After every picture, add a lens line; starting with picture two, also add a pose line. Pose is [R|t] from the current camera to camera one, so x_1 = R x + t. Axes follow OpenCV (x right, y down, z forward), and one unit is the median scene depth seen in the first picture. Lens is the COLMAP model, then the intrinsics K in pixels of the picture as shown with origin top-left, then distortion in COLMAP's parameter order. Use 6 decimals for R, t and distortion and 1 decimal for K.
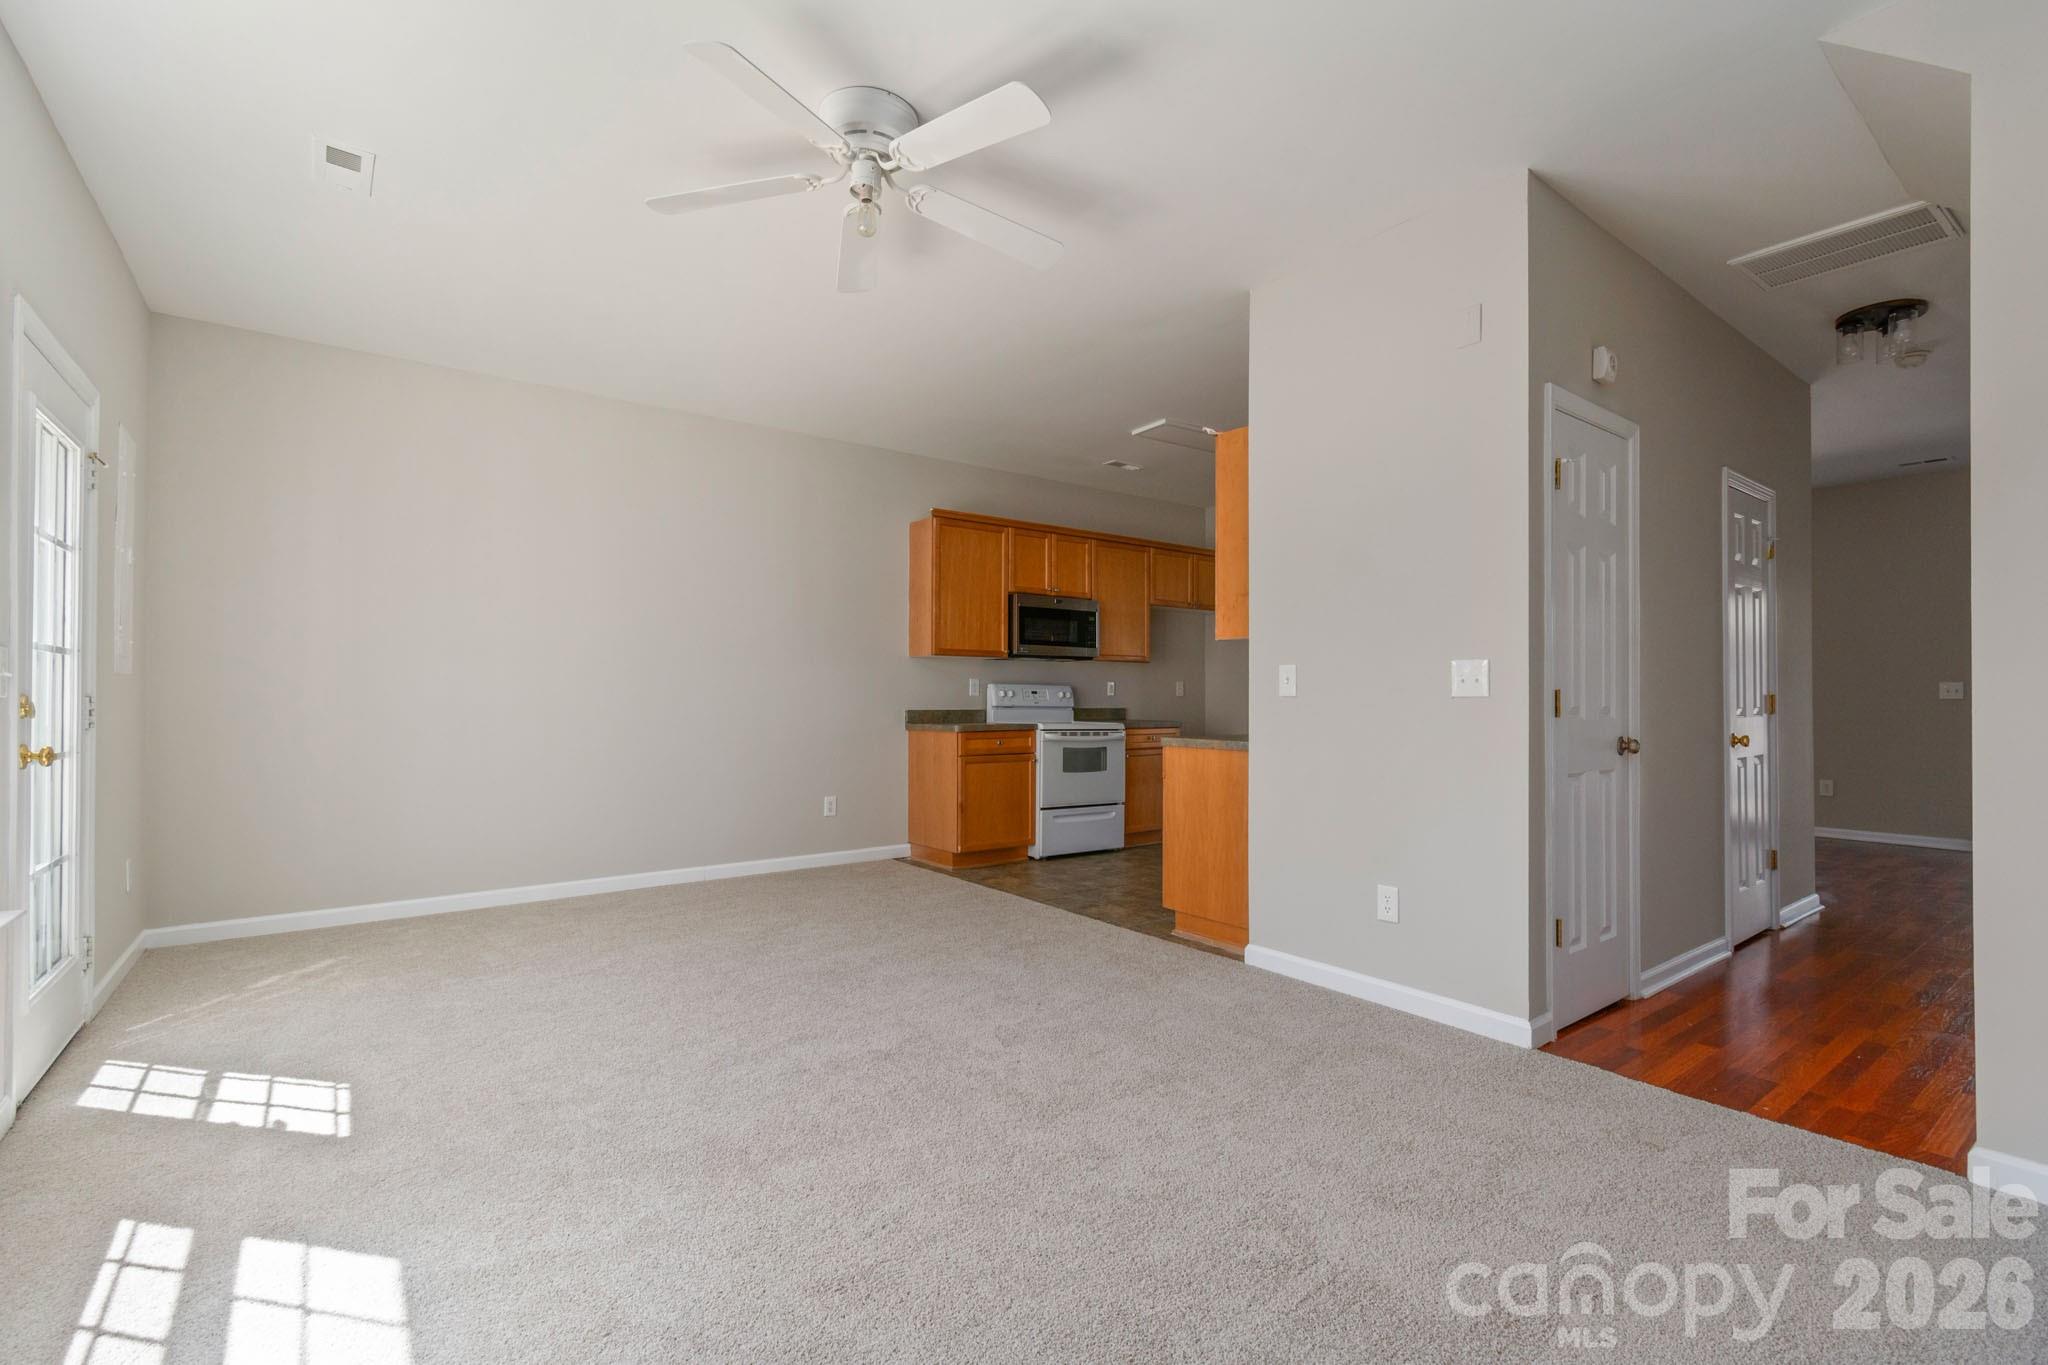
lens RADIAL K [[911.2, 0, 1017.1], [0, 911.2, 683.7], [0, 0, 1]] dist [-0.000885, -0.000201]
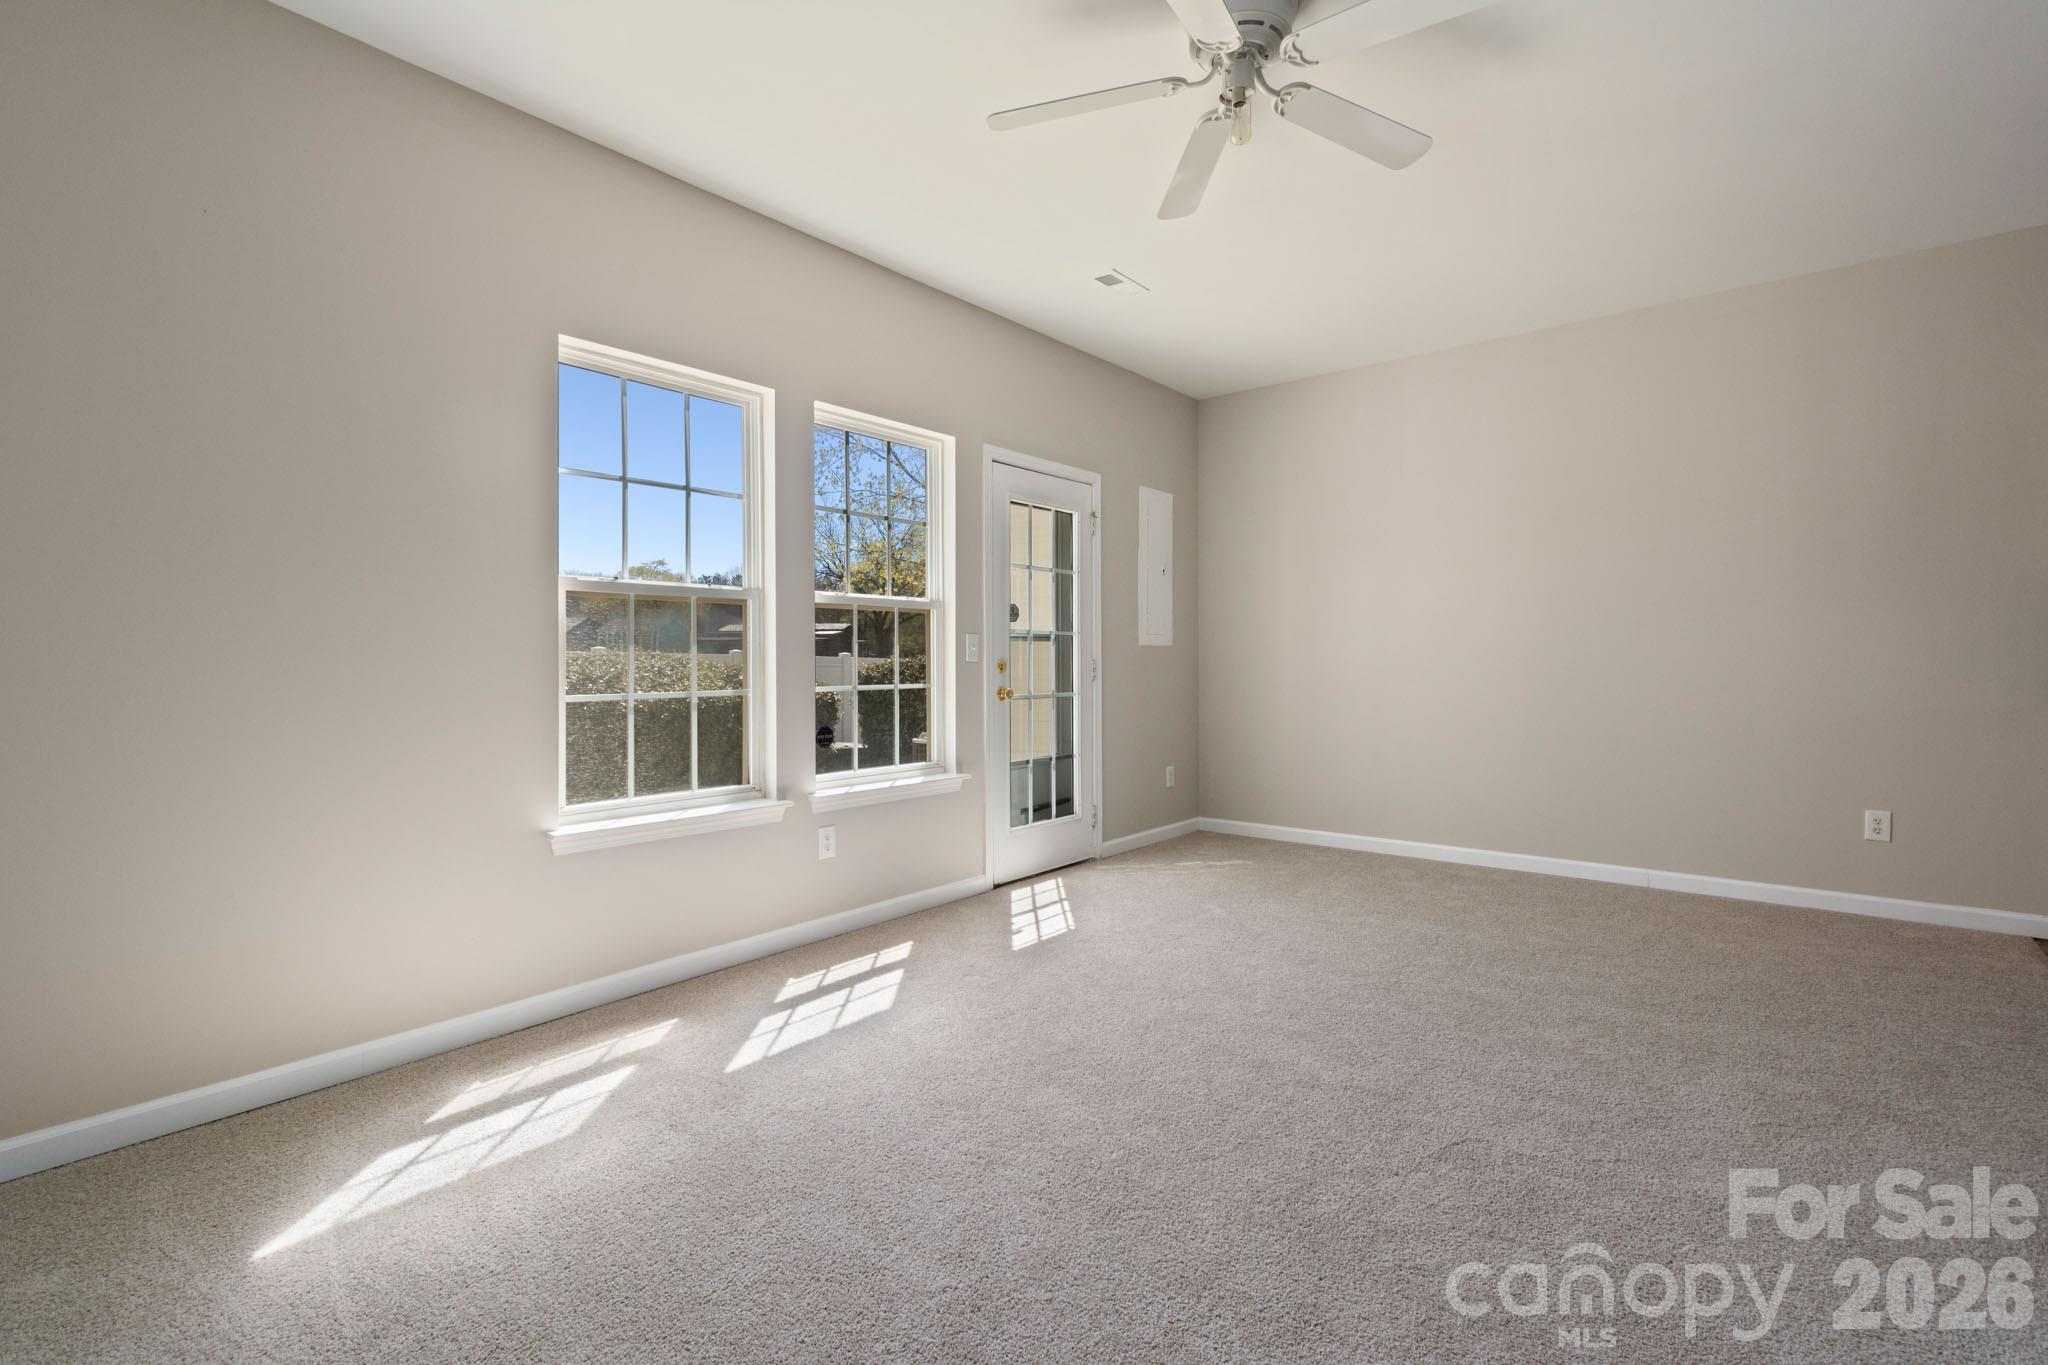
lens RADIAL K [[911.2, 0, 1019.1], [0, 911.2, 664.6], [0, 0, 1]] dist [-0.000885, -0.000201]
pose [[0.223957, 0.003794, -0.974592, 0.432600], [0.019734, 0.999770, 0.008427, 0.002616], [0.974399, -0.021120, 0.223831, 0.383894]]
